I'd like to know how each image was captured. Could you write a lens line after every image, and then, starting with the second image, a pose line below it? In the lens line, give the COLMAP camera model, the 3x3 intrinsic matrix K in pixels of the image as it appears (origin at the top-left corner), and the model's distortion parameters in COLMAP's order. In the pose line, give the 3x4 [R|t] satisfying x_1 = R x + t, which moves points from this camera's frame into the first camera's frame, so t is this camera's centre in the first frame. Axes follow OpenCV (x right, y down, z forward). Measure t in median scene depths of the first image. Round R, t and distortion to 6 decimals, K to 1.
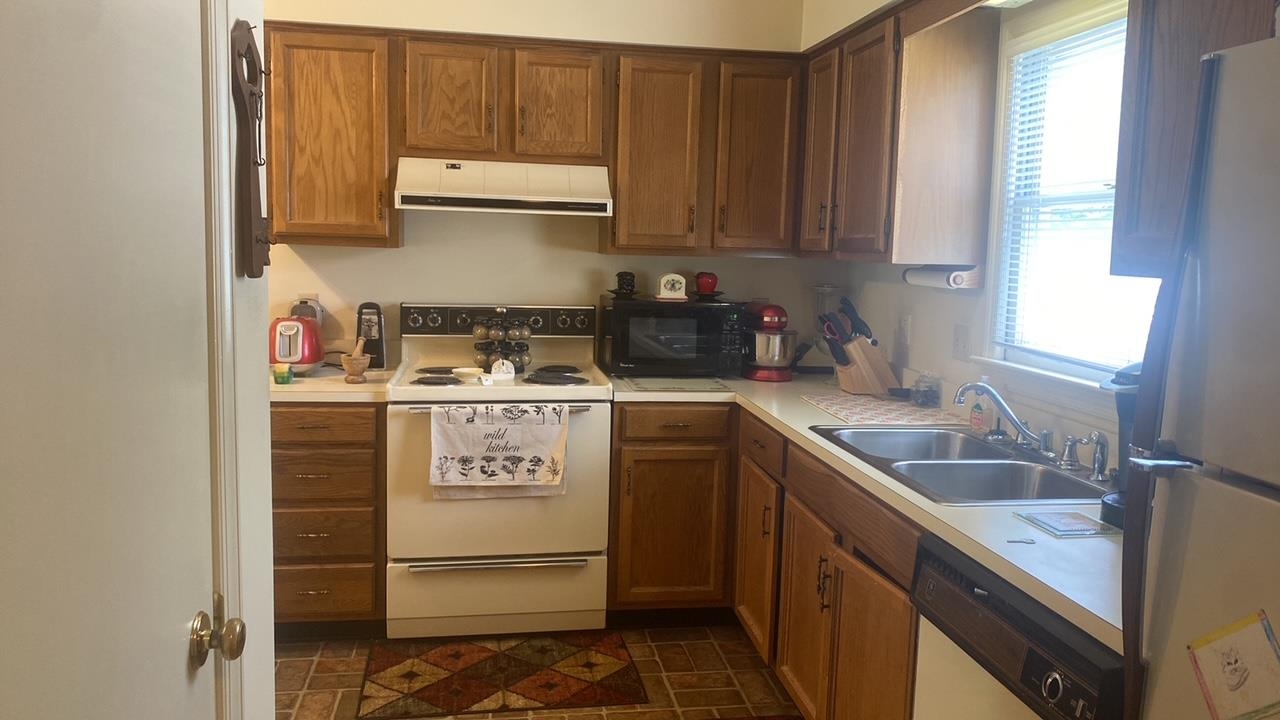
lens RADIAL K [[940.2, 0, 640.3], [0, 940.2, 335.4], [0, 0, 1]] dist [0.084209, -0.116871]
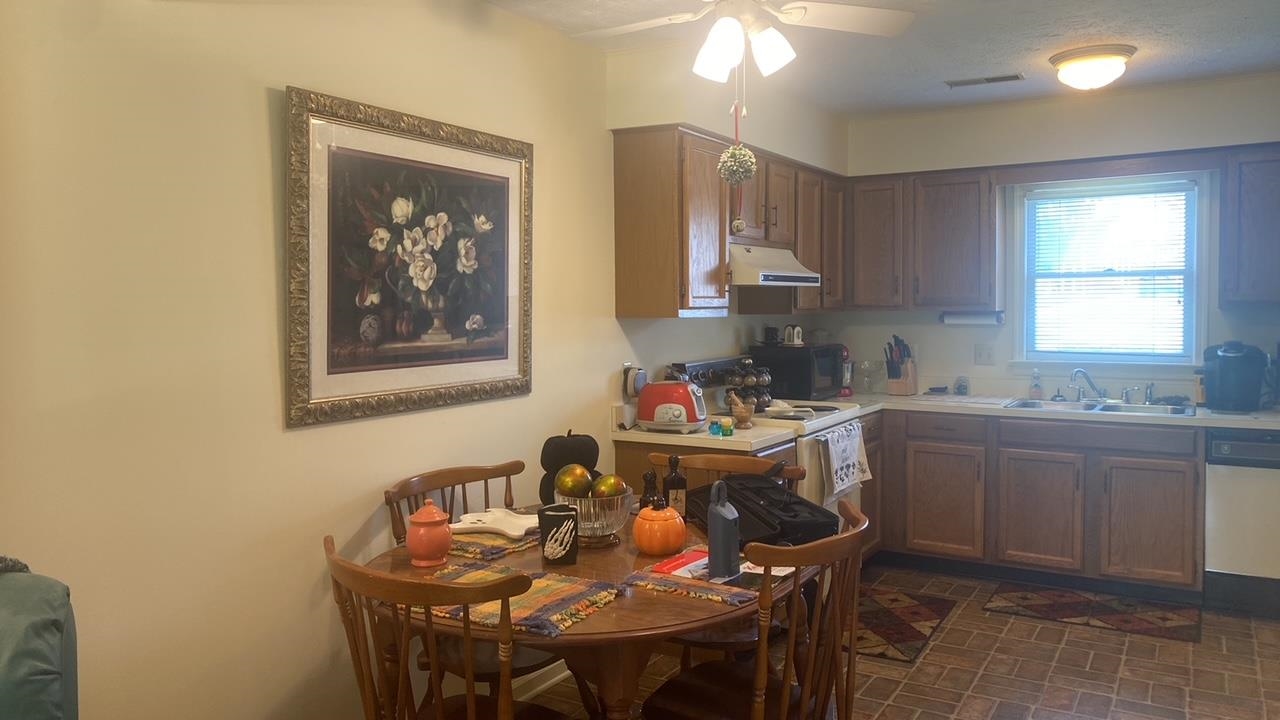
lens RADIAL K [[940.2, 0, 640.3], [0, 940.2, 335.4], [0, 0, 1]] dist [0.084209, -0.116871]
pose [[0.643194, -0.063518, 0.763064, -1.332908], [0.107762, 0.994144, -0.008080, -0.075725], [-0.758082, 0.087426, 0.646272, 0.326206]]
